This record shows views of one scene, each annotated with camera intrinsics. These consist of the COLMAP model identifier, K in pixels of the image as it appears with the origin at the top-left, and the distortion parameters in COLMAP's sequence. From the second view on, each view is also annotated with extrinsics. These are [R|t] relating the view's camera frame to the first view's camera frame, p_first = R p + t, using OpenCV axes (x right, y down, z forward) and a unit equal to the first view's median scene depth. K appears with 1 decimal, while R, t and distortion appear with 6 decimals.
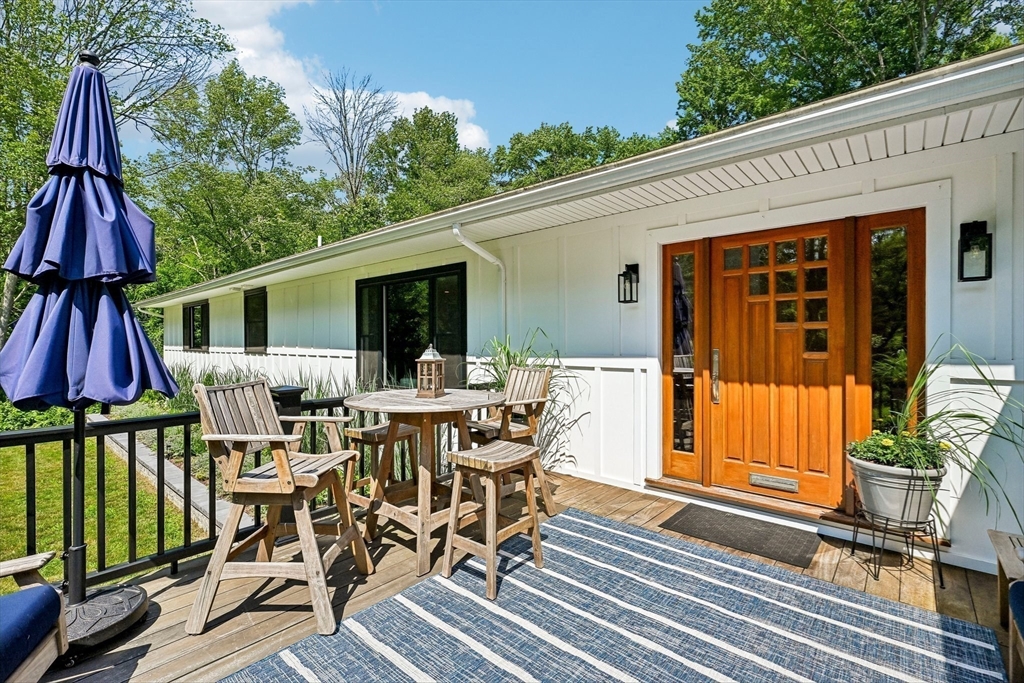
lens RADIAL K [[455.0, 0, 512.0], [0, 455.0, 341.5], [0, 0, 1]] dist [0.001434, 0.000493]
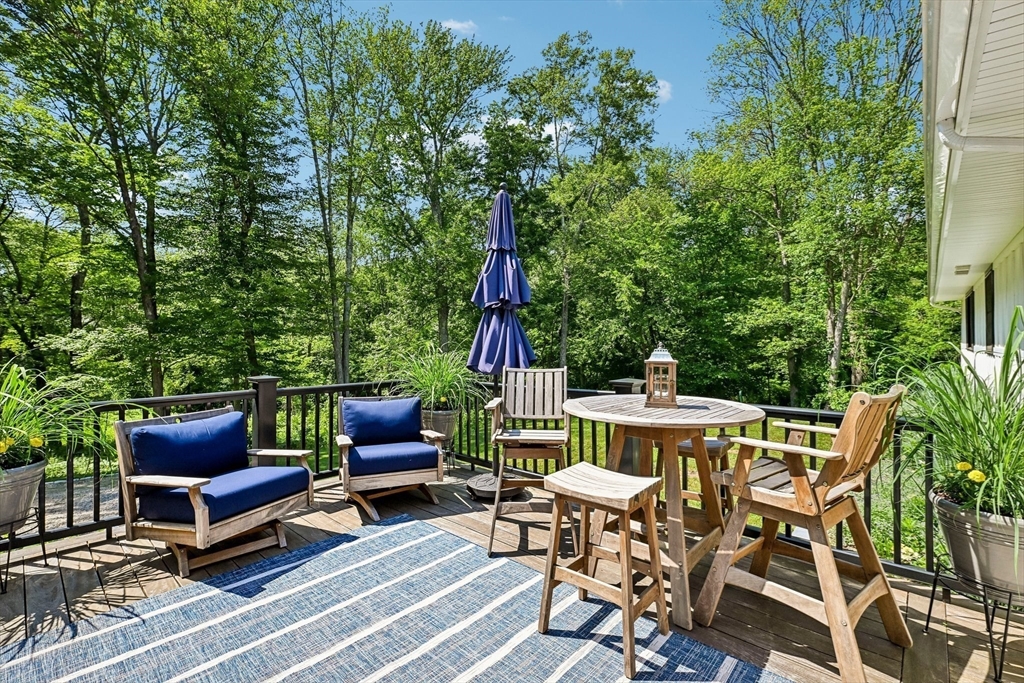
lens RADIAL K [[455.0, 0, 512.0], [0, 455.0, 341.5], [0, 0, 1]] dist [0.001434, 0.000493]
pose [[-0.013182, 0.005691, -0.999897, 0.659798], [0.001167, 0.999983, 0.005676, -0.002489], [0.999912, -0.001092, -0.013189, 0.750958]]
